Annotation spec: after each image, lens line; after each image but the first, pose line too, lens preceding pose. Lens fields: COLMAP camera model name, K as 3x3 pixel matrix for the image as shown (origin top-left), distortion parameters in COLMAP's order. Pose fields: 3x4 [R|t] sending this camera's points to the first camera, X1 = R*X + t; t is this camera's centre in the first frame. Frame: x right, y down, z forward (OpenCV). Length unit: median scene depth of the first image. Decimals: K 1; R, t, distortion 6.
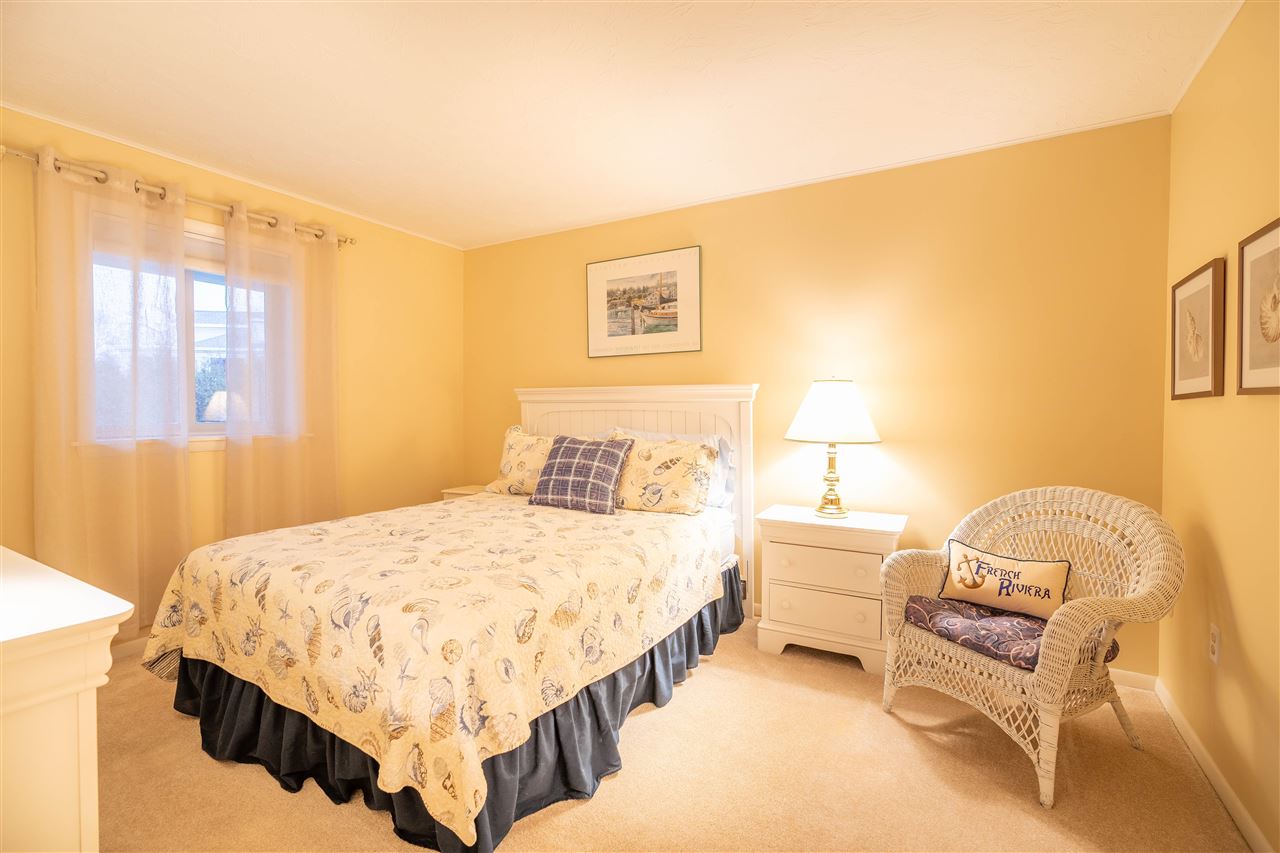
lens RADIAL K [[571.6, 0, 639.9], [0, 571.6, 423.5], [0, 0, 1]] dist [-0.010615, 0.003894]
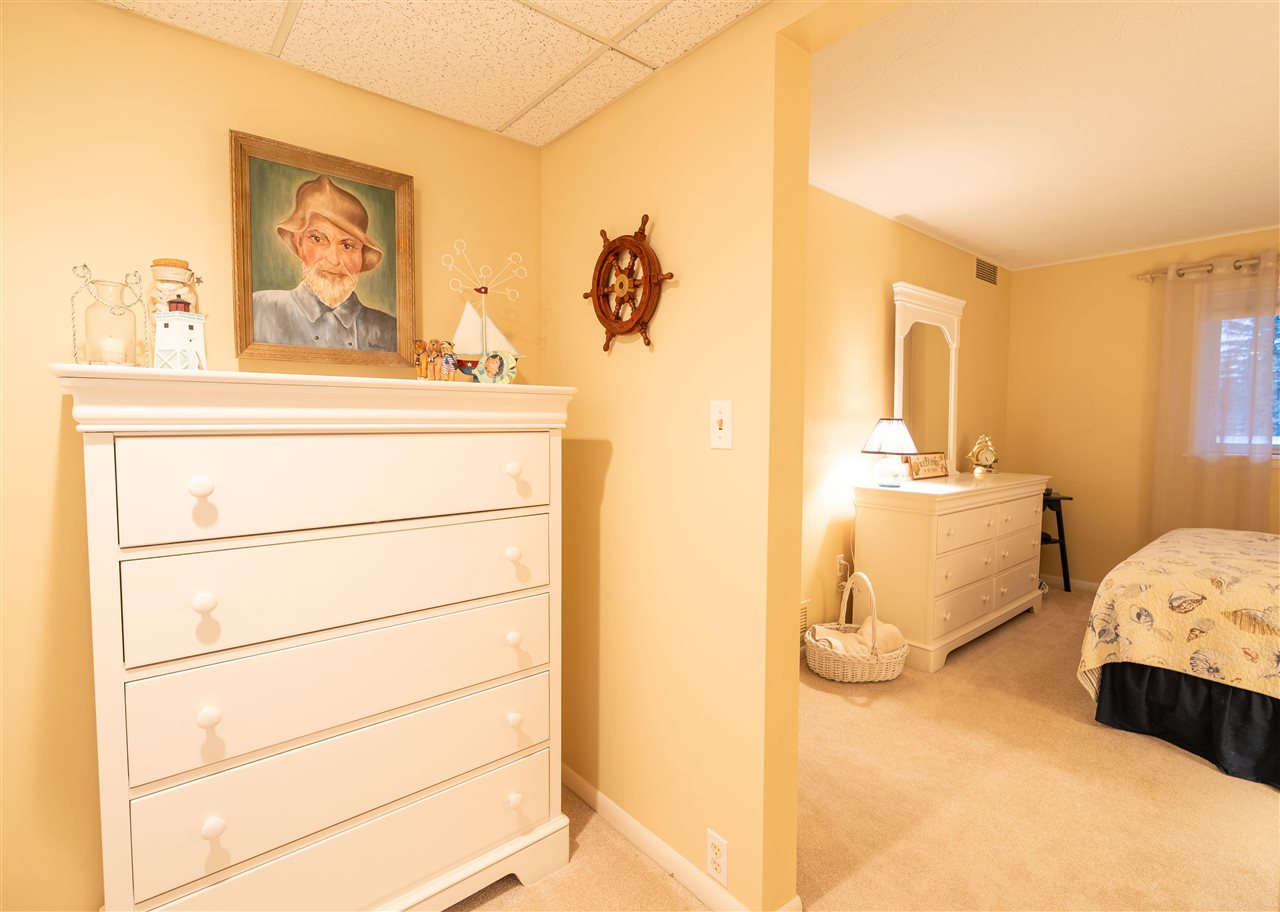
lens RADIAL K [[597.4, 0, 640.8], [0, 597.4, 456.0], [0, 0, 1]] dist [-0.000573, -0.000070]
pose [[-0.338443, 0.044596, -0.939929, 1.422260], [-0.027330, 0.997989, 0.057191, -0.018097], [0.940590, 0.045044, -0.336544, 0.270876]]
